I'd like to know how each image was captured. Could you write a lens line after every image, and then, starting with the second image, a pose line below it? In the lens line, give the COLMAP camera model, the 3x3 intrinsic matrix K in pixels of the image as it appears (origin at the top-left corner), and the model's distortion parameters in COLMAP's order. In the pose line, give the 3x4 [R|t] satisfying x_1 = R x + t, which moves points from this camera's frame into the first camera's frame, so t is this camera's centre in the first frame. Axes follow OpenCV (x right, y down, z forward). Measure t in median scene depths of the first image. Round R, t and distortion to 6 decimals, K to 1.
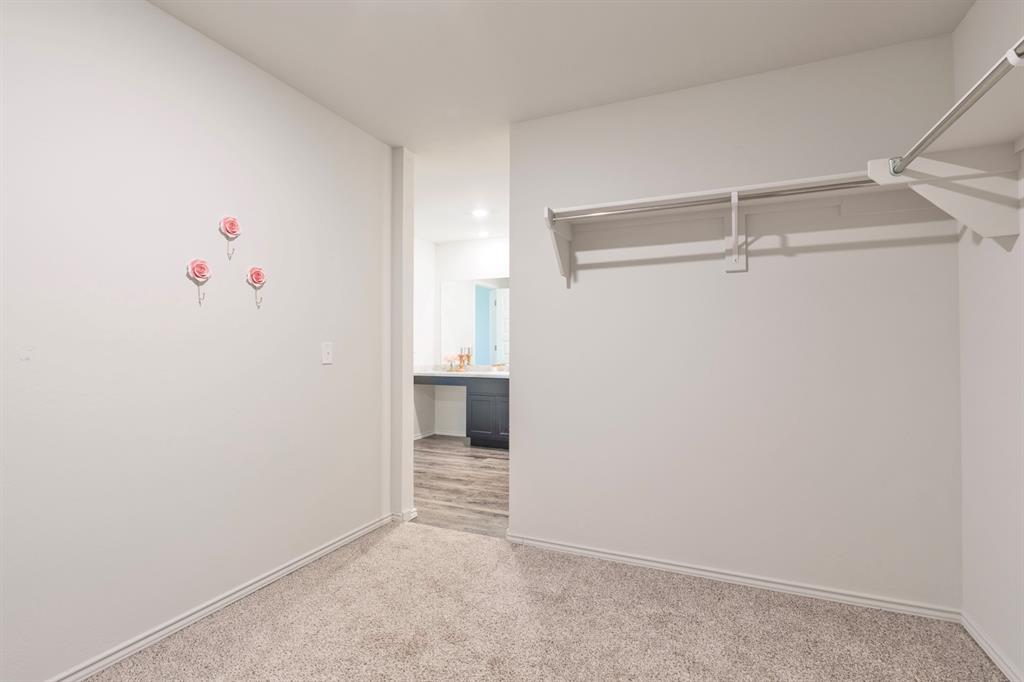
lens RADIAL K [[474.3, 0, 511.4], [0, 474.3, 340.2], [0, 0, 1]] dist [-0.015688, 0.001975]
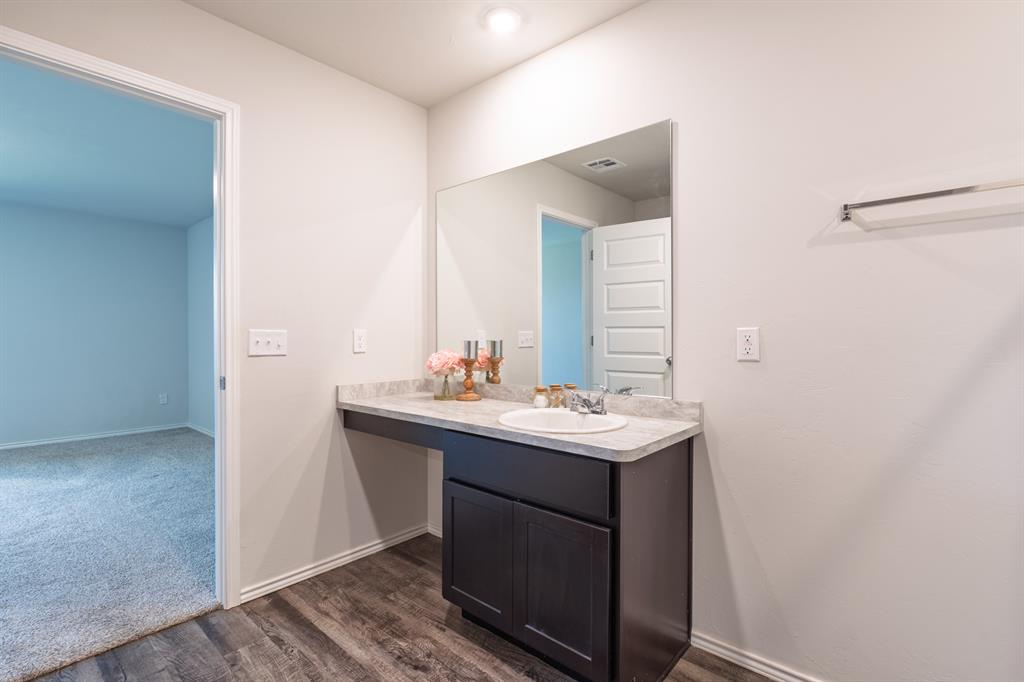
lens RADIAL K [[474.3, 0, 510.3], [0, 474.3, 335.7], [0, 0, 1]] dist [-0.015688, 0.001975]
pose [[0.954407, 0.006143, -0.298445, 0.049795], [-0.003394, 0.999947, 0.009727, 0.007300], [0.298489, -0.008270, 0.954377, 0.621843]]
